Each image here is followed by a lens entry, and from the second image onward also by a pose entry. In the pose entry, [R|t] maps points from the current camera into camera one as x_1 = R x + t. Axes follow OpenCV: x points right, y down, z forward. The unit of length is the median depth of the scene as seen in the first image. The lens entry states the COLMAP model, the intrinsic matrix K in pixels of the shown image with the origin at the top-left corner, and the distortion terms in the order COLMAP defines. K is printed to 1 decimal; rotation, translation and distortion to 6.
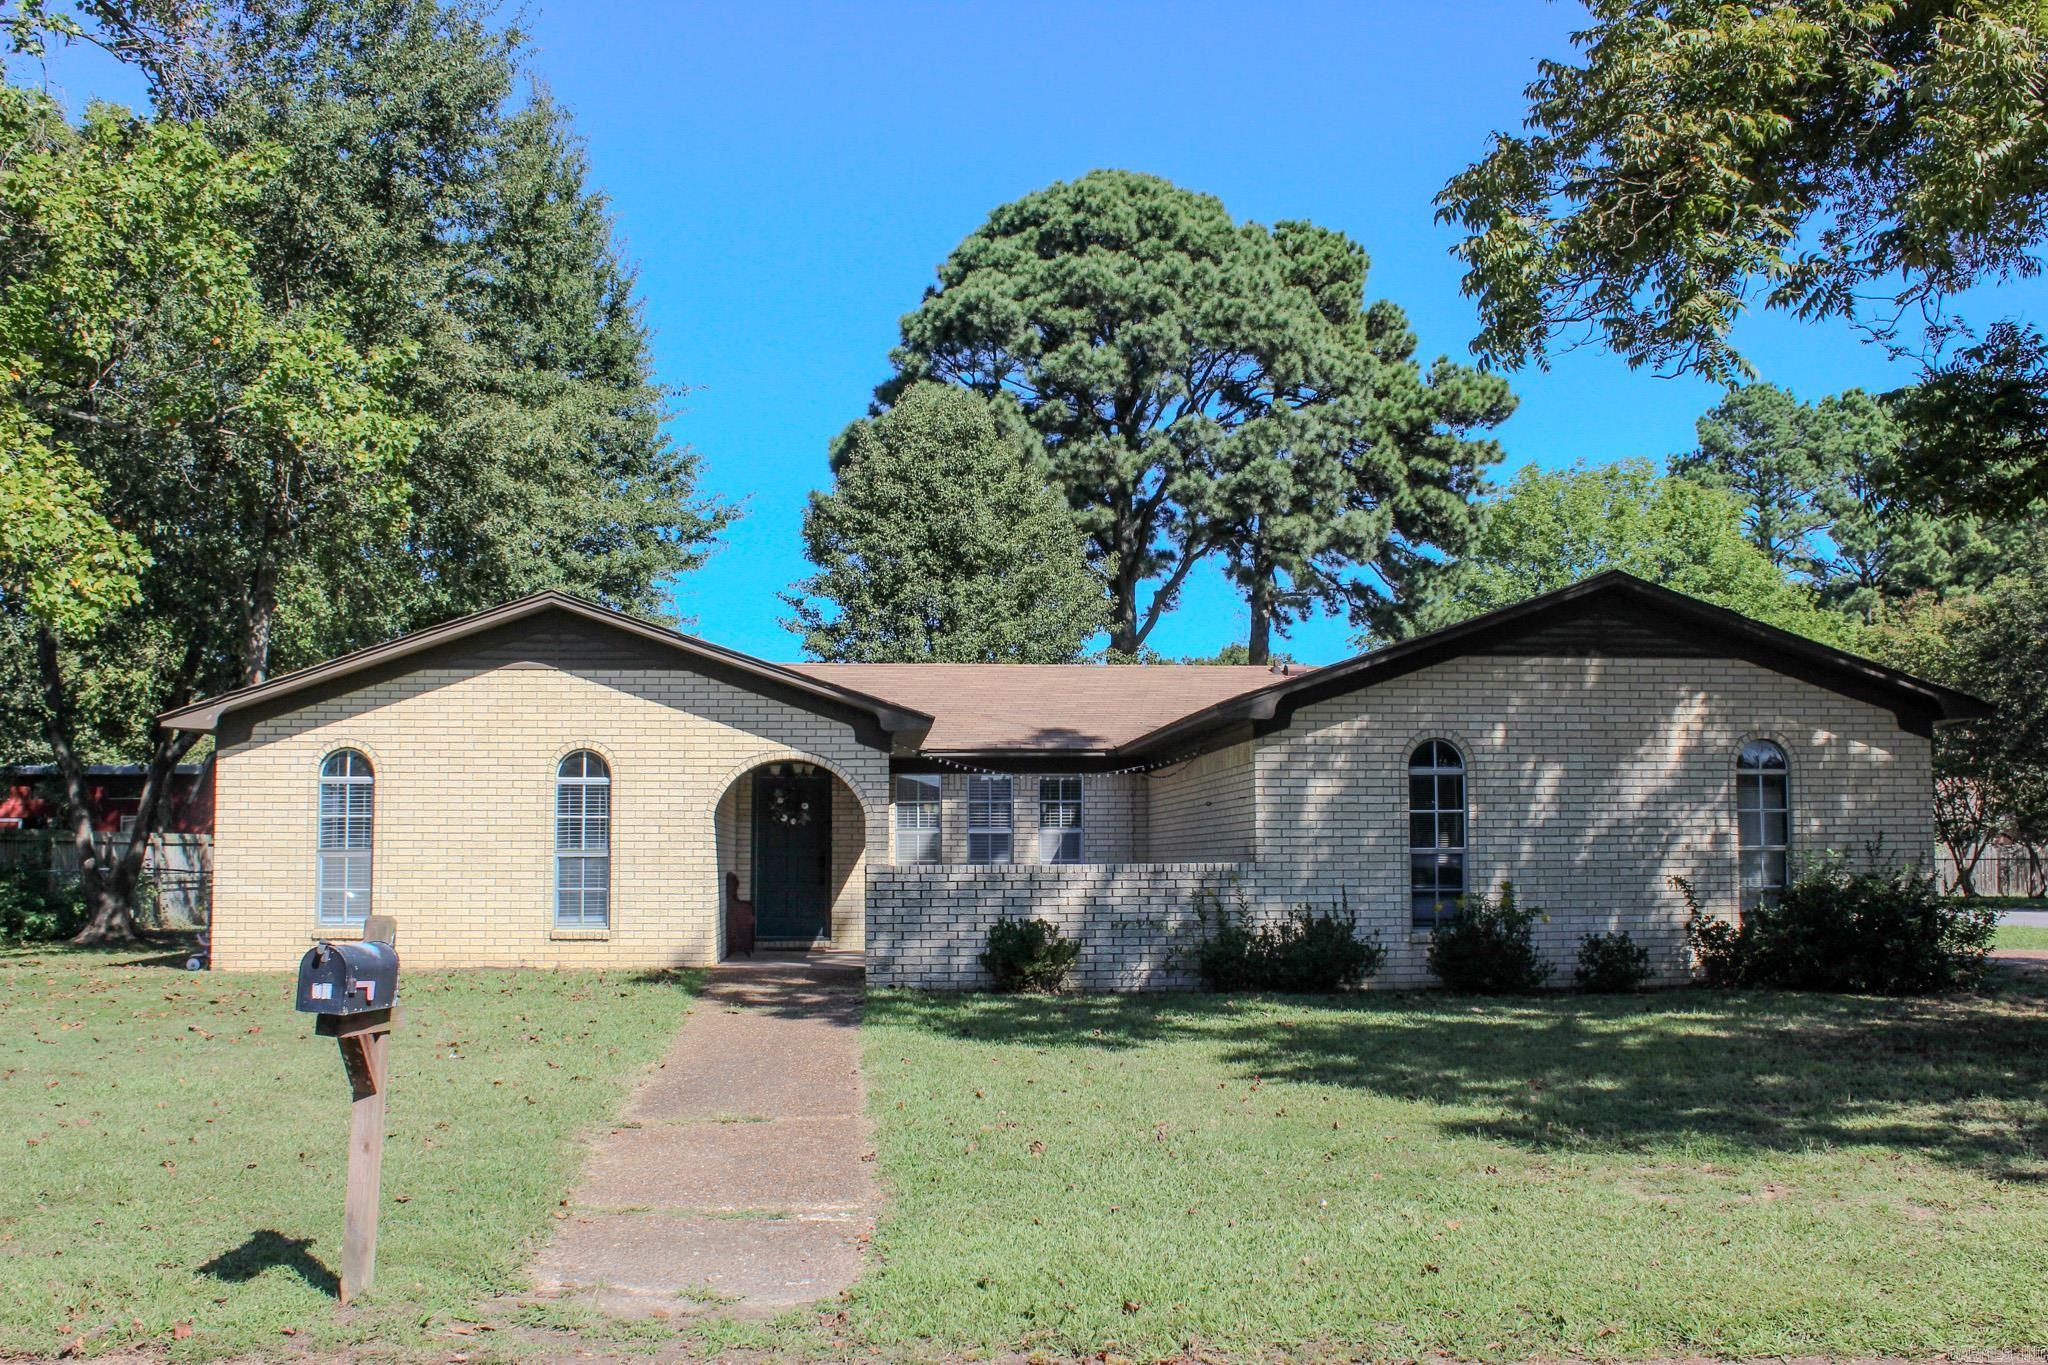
lens RADIAL K [[1933.0, 0, 1024.0], [0, 1933.0, 682.5], [0, 0, 1]] dist [-0.125530, 0.006173]
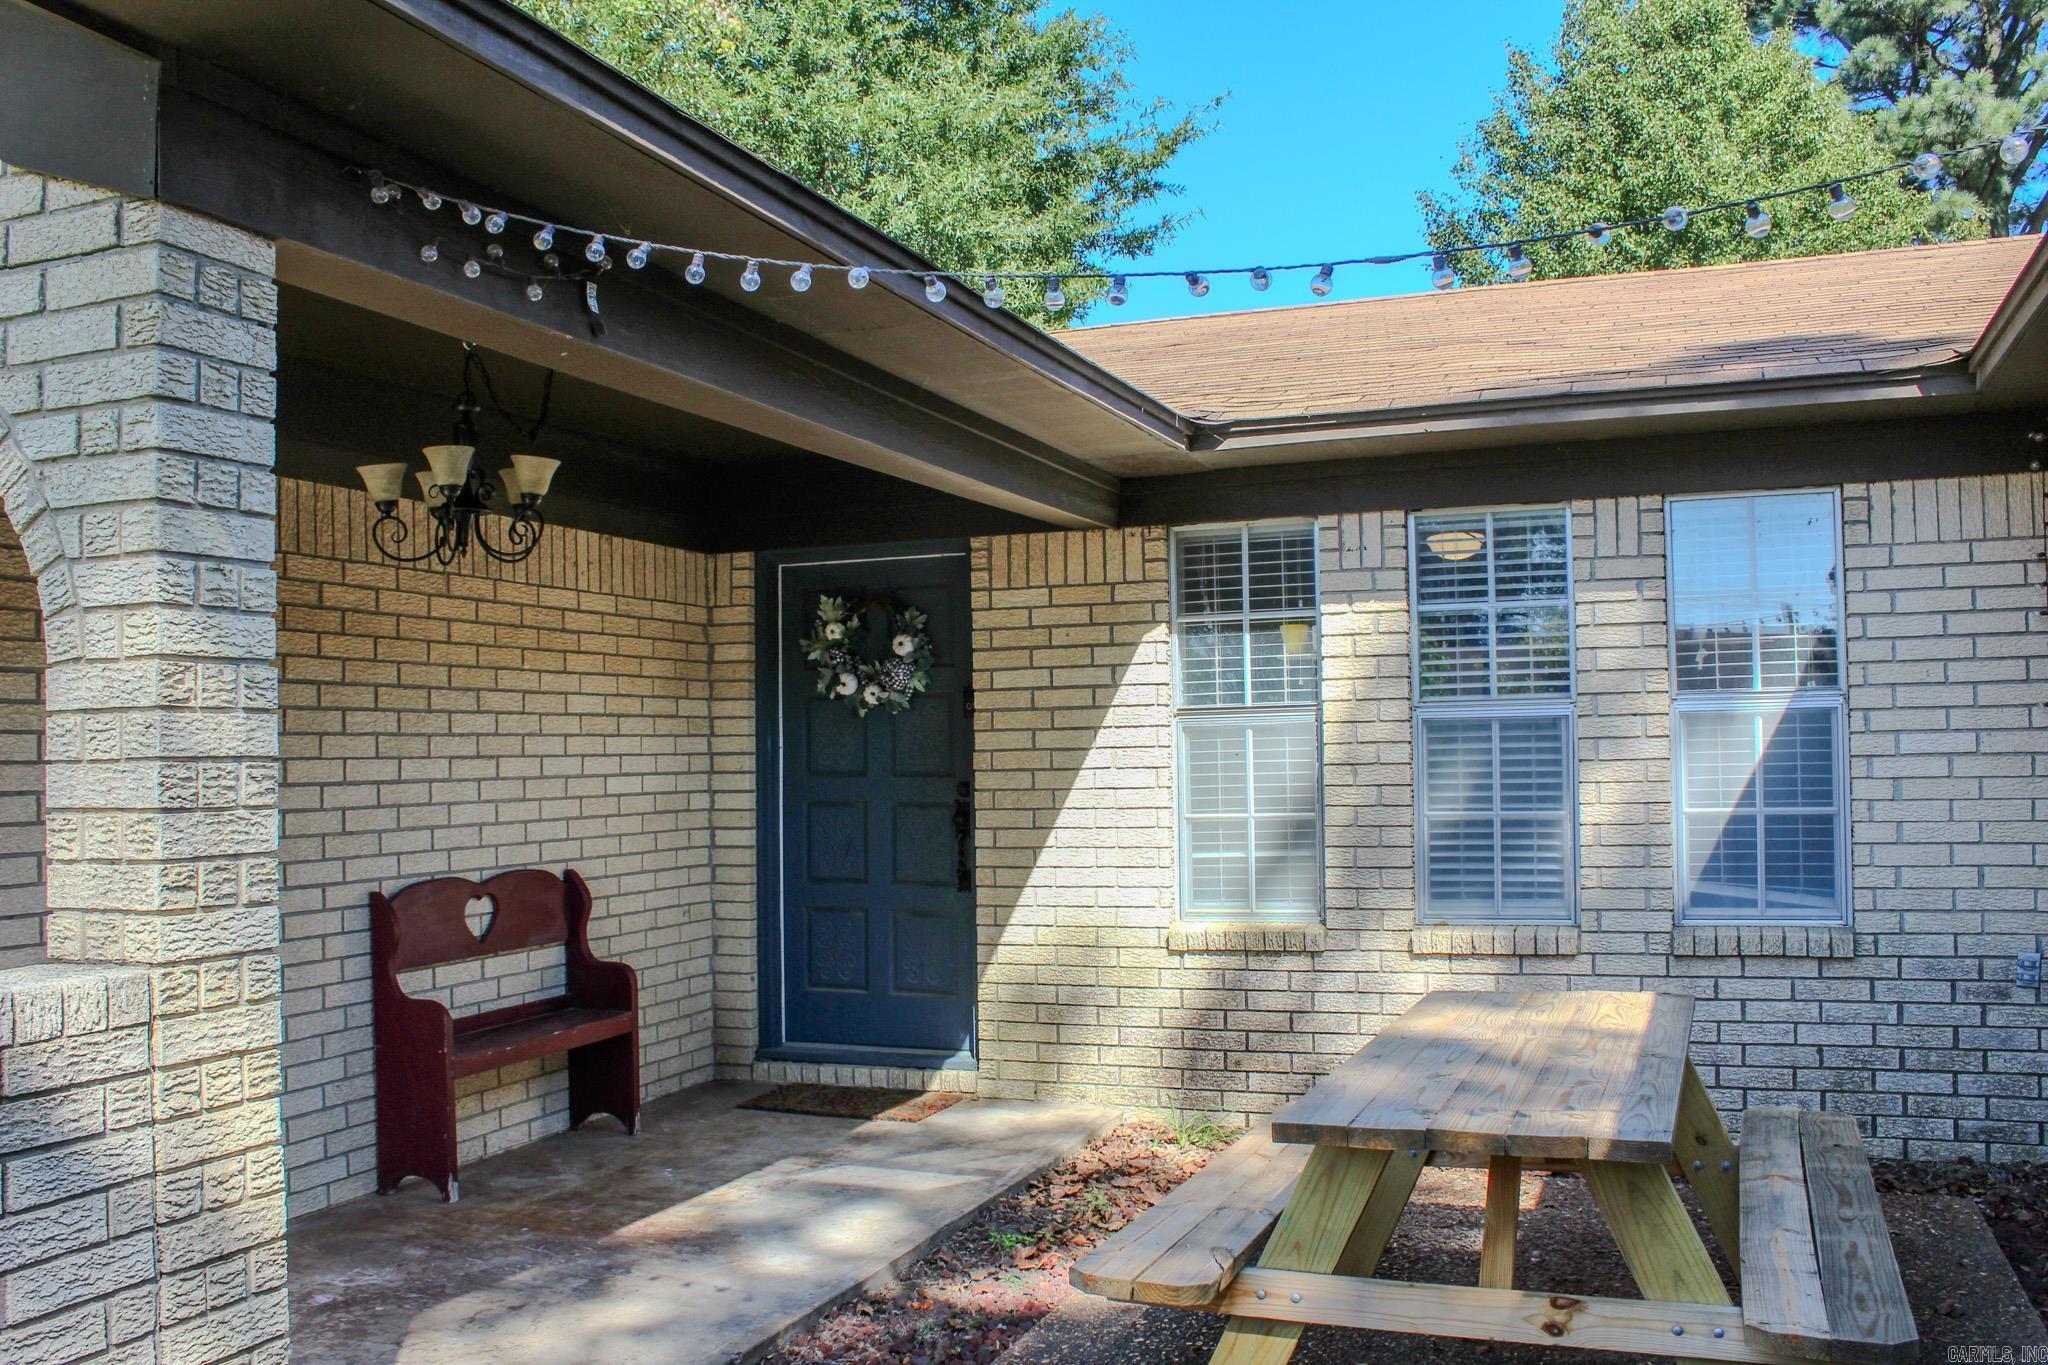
lens RADIAL K [[1836.3, 0, 1024.0], [0, 1836.3, 682.5], [0, 0, 1]] dist [-0.164513, 0.167736]
pose [[0.897719, -0.037578, -0.438962, 0.018633], [0.061198, 0.997333, 0.039777, 0.034801], [0.436297, -0.062572, 0.897625, 0.433183]]
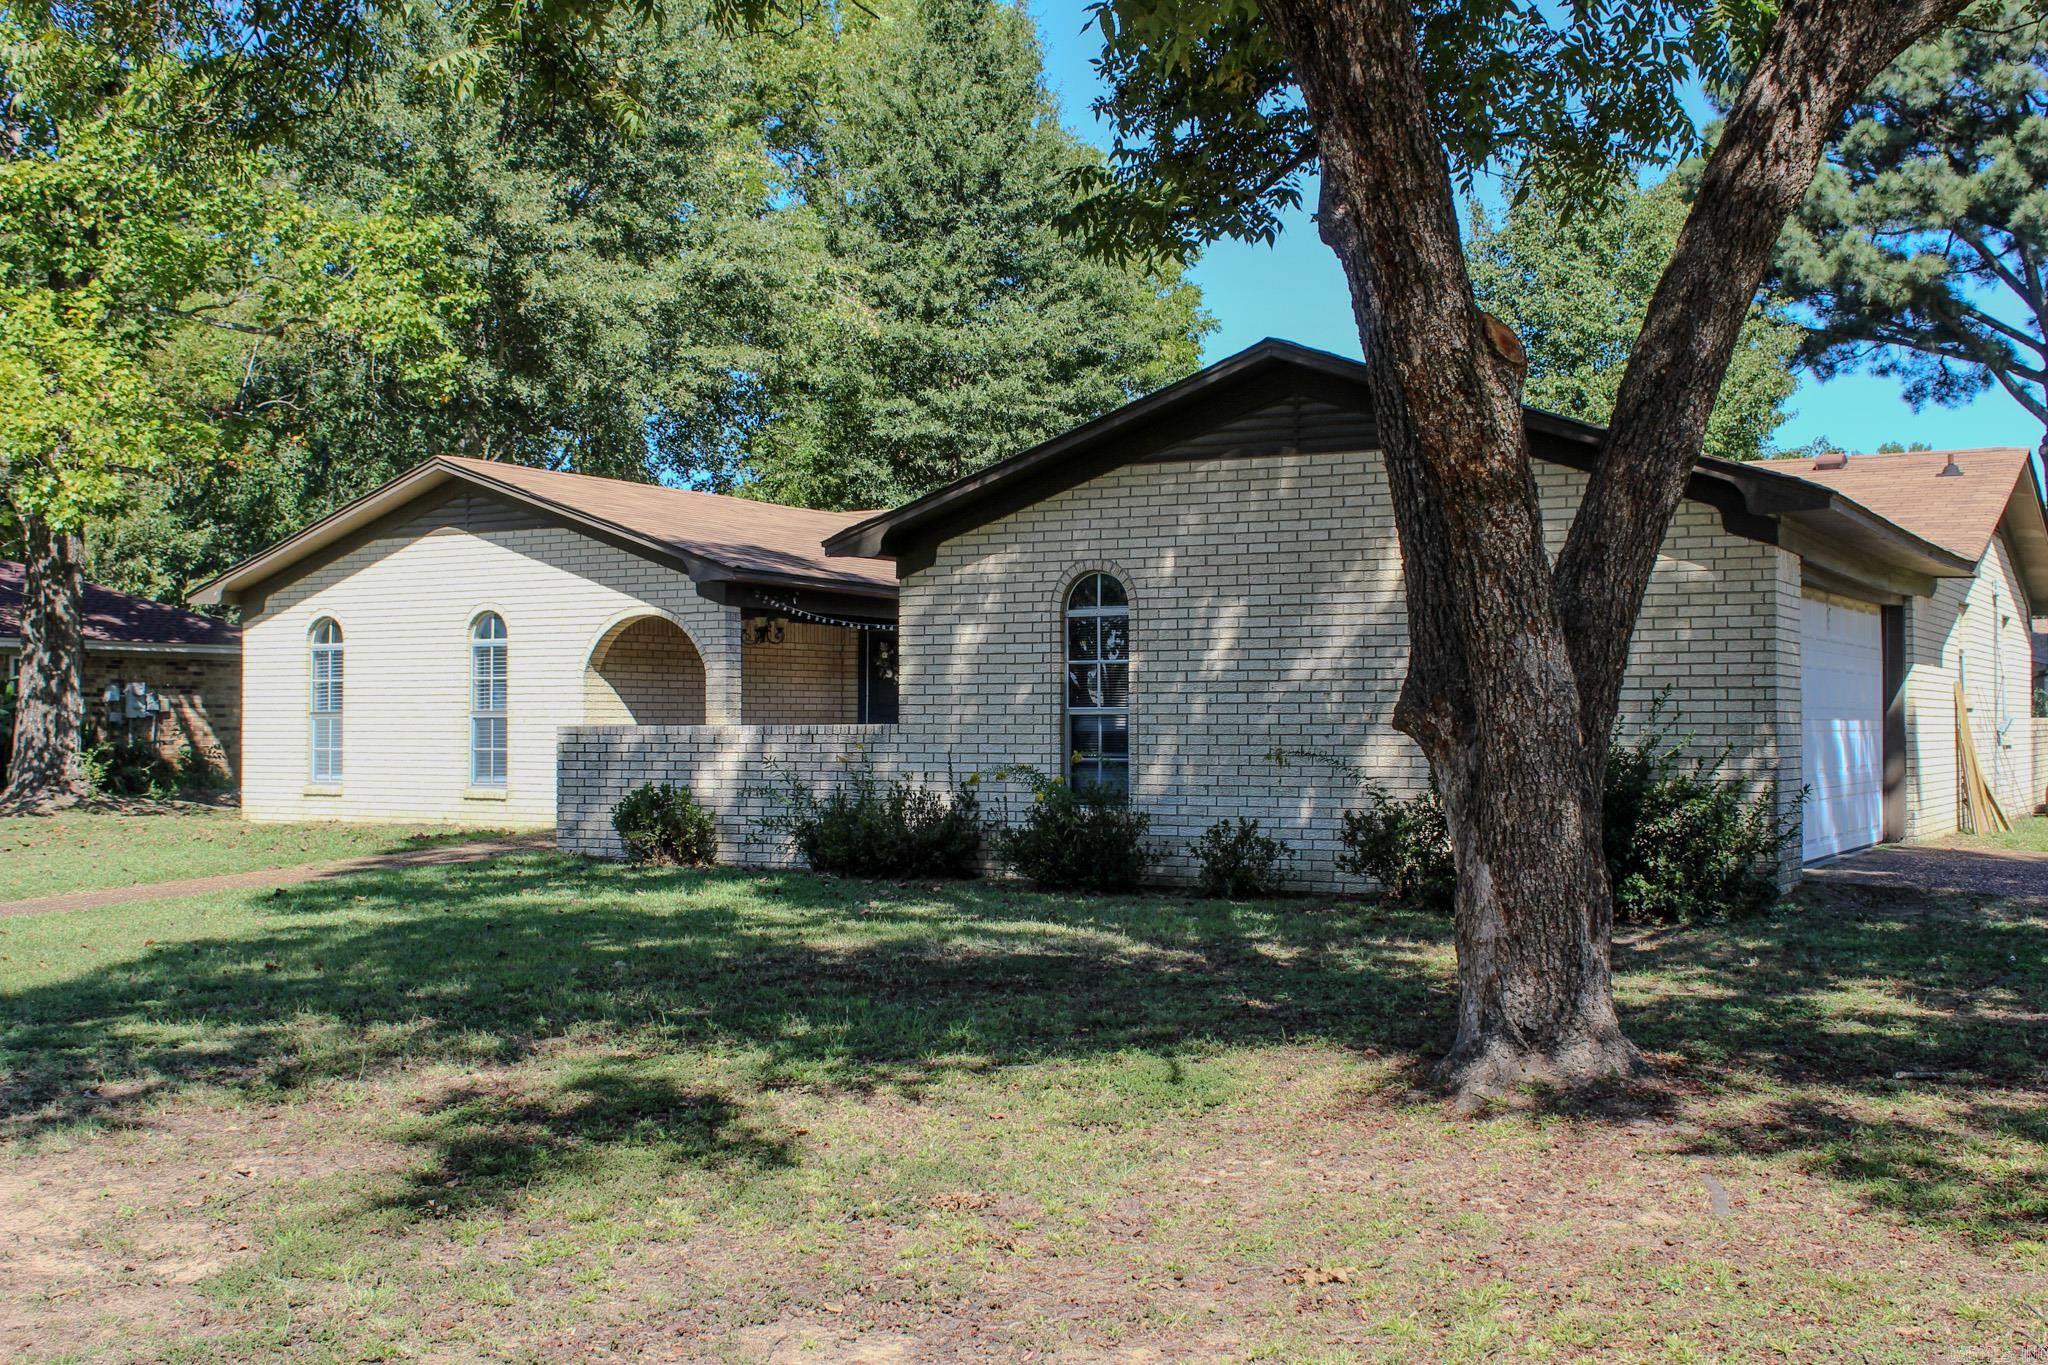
lens RADIAL K [[2211.7, 0, 1024.0], [0, 2211.7, 682.5], [0, 0, 1]] dist [-0.064725, 0.015370]
pose [[0.817339, -0.008516, -0.576094, 0.314223], [0.053745, 0.996658, 0.061519, 0.007479], [0.573645, -0.081244, 0.815065, 0.099434]]
